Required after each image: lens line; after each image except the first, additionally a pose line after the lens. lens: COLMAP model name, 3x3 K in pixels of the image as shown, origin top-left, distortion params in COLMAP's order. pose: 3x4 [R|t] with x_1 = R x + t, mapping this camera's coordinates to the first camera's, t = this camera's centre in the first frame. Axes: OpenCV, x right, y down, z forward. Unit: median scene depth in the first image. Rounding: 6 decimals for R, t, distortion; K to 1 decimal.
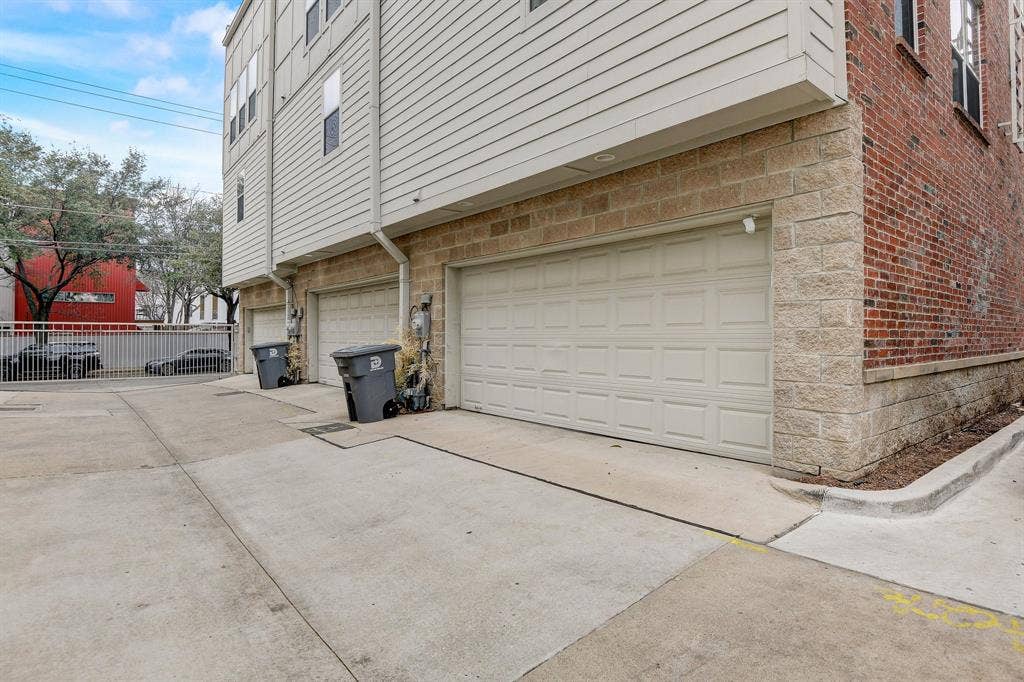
lens RADIAL K [[542.4, 0, 516.1], [0, 542.4, 335.2], [0, 0, 1]] dist [-0.016351, -0.007589]
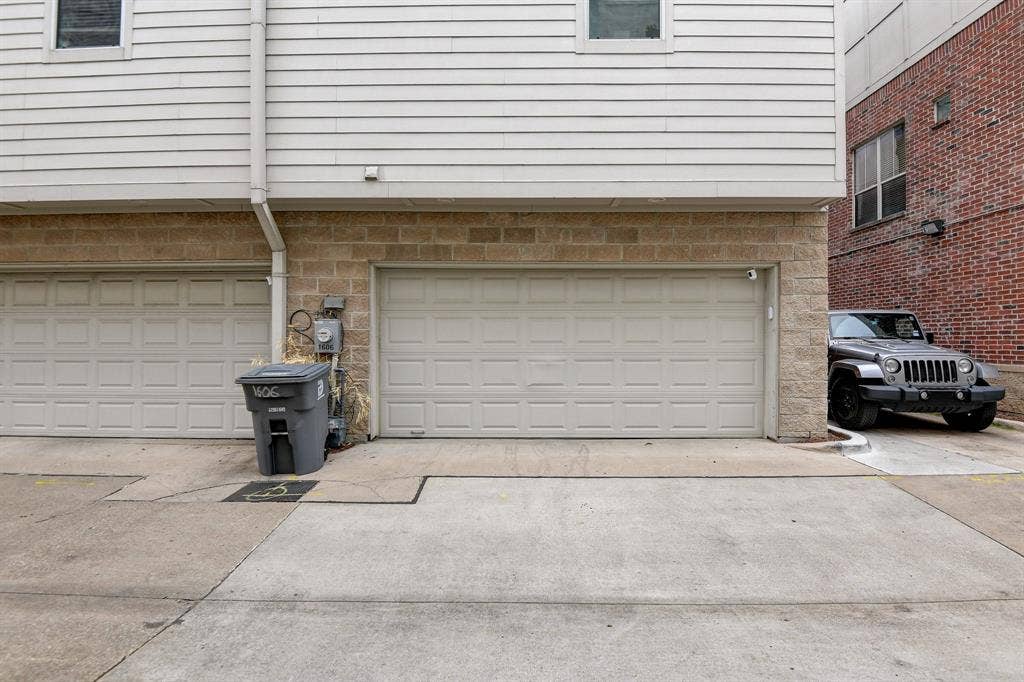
lens RADIAL K [[542.4, 0, 514.9], [0, 542.4, 344.9], [0, 0, 1]] dist [-0.016351, -0.007589]
pose [[0.645682, -0.003947, 0.763596, -0.785178], [-0.002764, 0.999968, 0.007506, -0.017029], [-0.763601, -0.006958, 0.645651, 0.398586]]
